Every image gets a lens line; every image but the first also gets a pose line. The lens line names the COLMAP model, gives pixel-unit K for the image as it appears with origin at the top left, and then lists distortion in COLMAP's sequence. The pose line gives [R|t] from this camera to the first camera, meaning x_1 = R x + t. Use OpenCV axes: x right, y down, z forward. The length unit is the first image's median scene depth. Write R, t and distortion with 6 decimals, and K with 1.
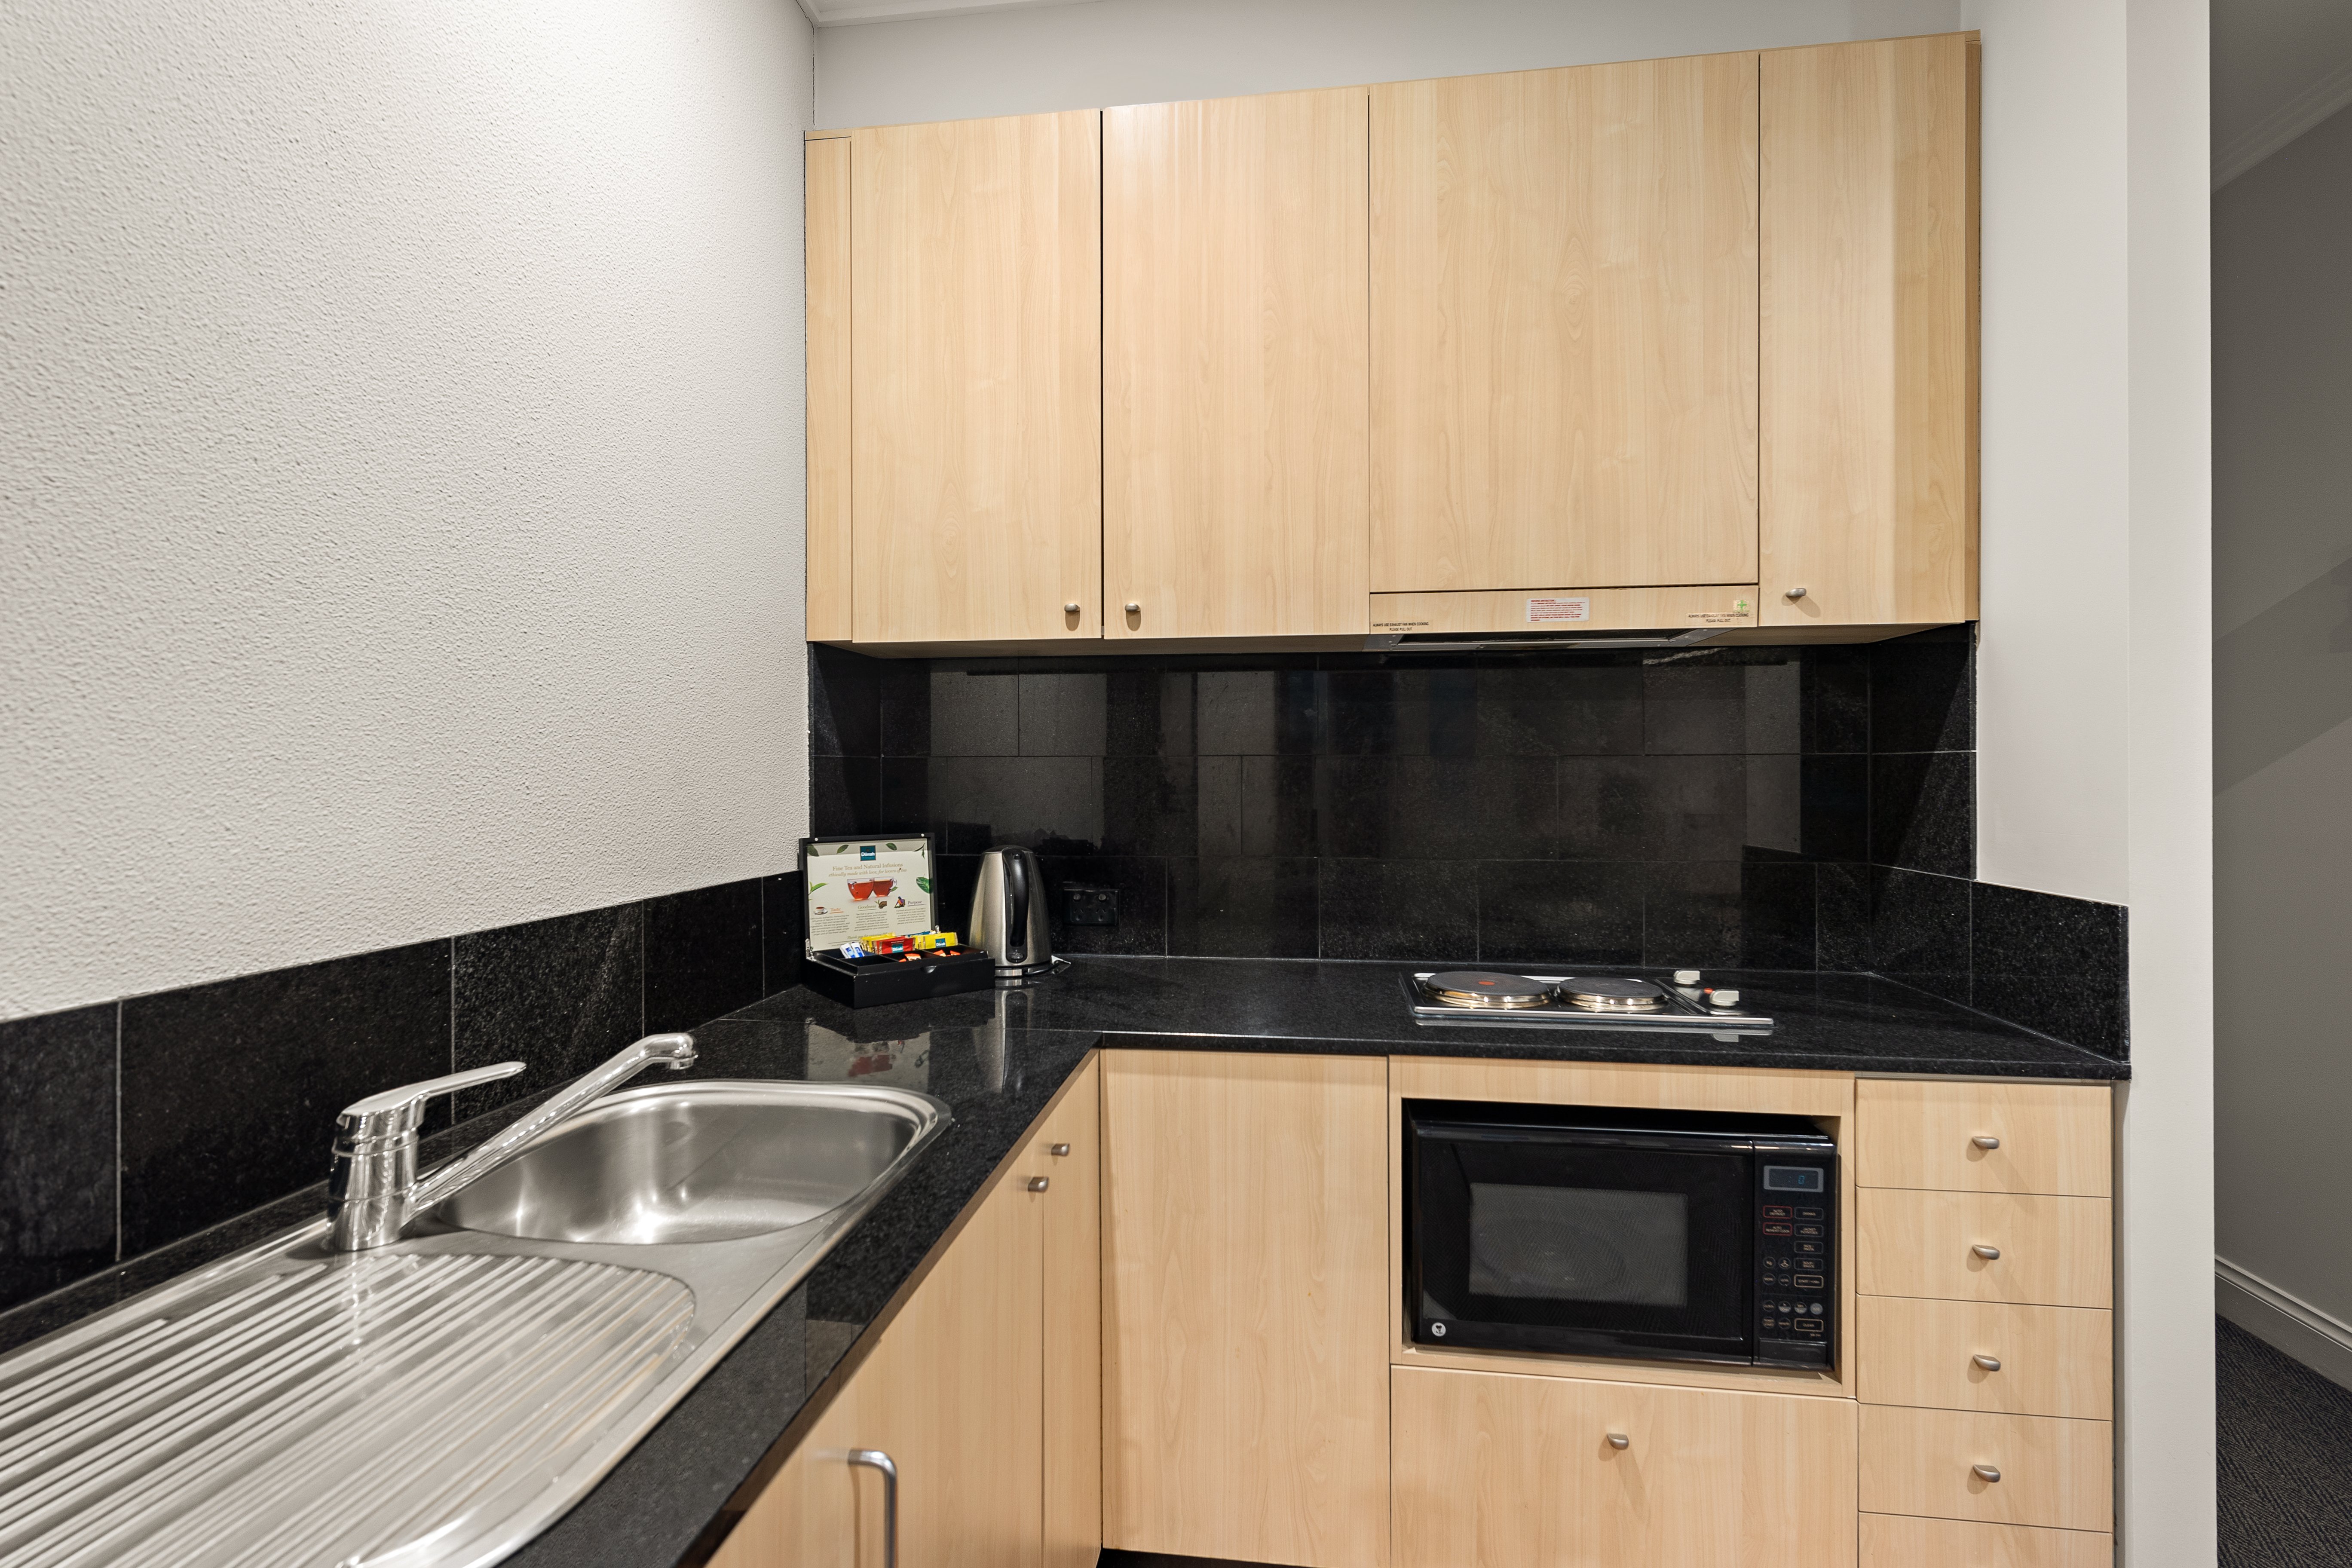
lens RADIAL K [[1027.8, 0, 1164.0], [0, 1027.8, 767.4], [0, 0, 1]] dist [0.002638, 0.000074]
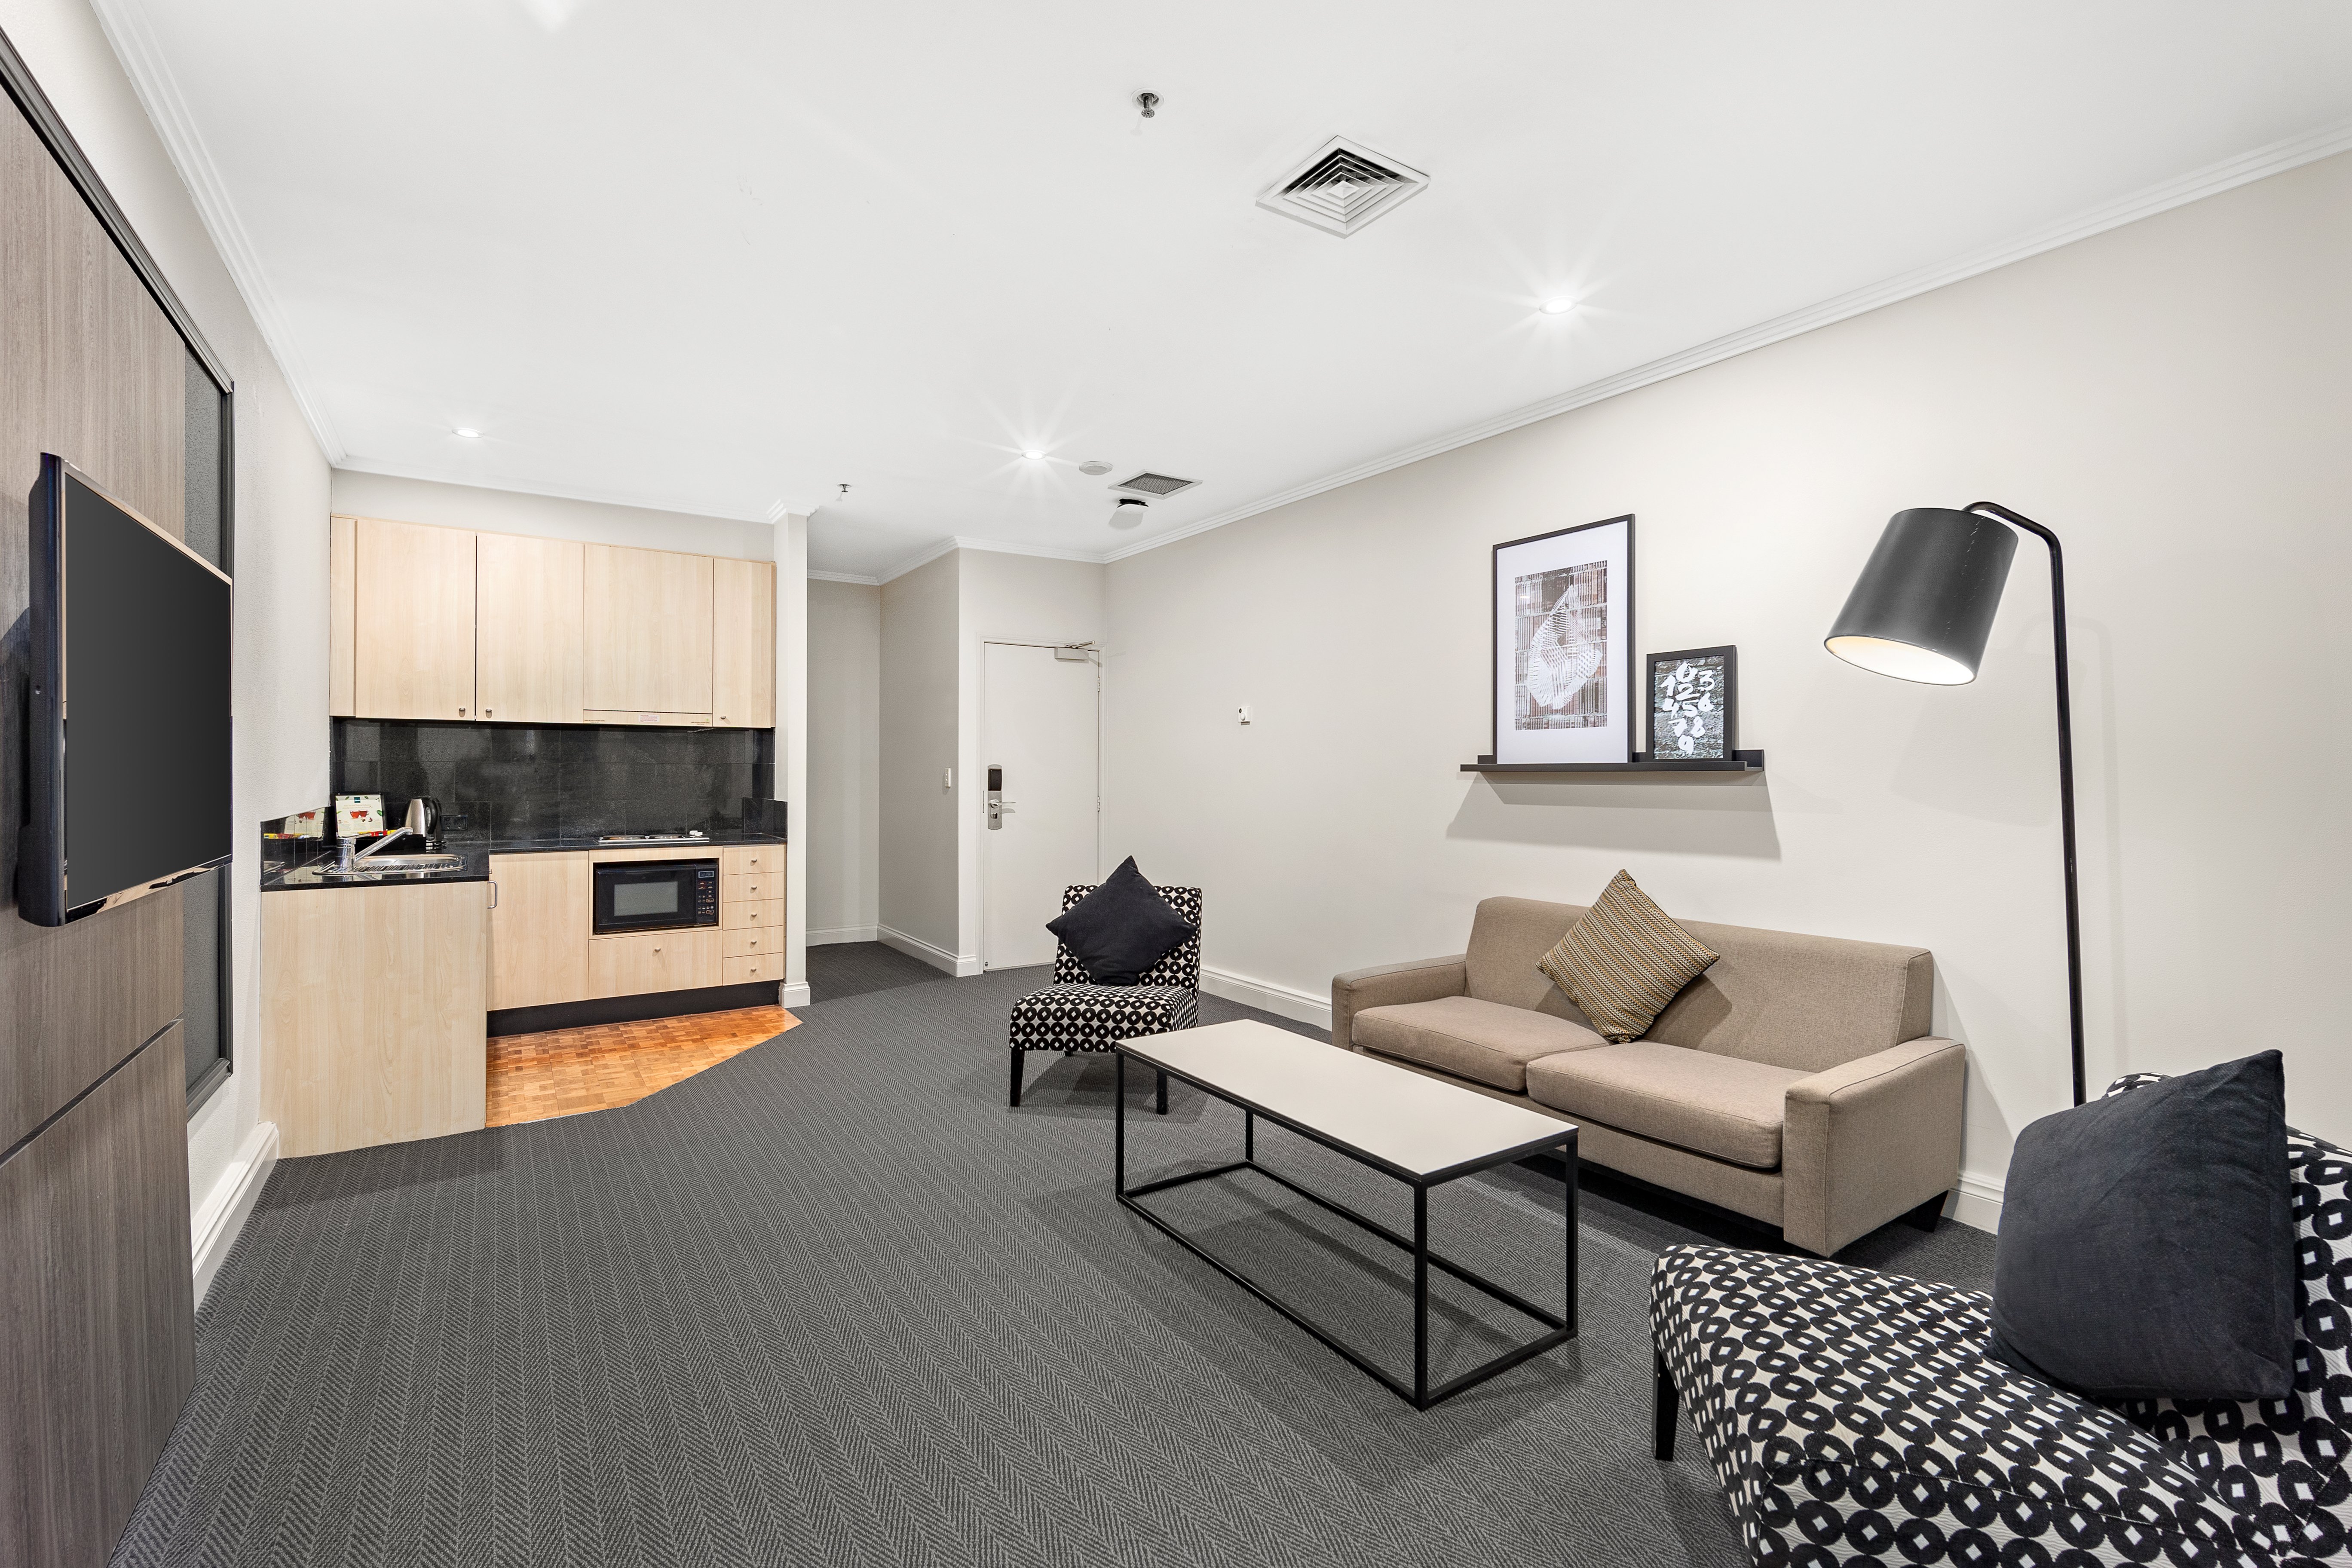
lens RADIAL K [[1027.8, 0, 1164.0], [0, 1027.8, 767.4], [0, 0, 1]] dist [0.002638, 0.000074]
pose [[0.751808, 0.006194, 0.659353, -0.540282], [-0.005737, 0.999979, -0.002852, -0.000179], [-0.659357, -0.001638, 0.751829, -2.547598]]
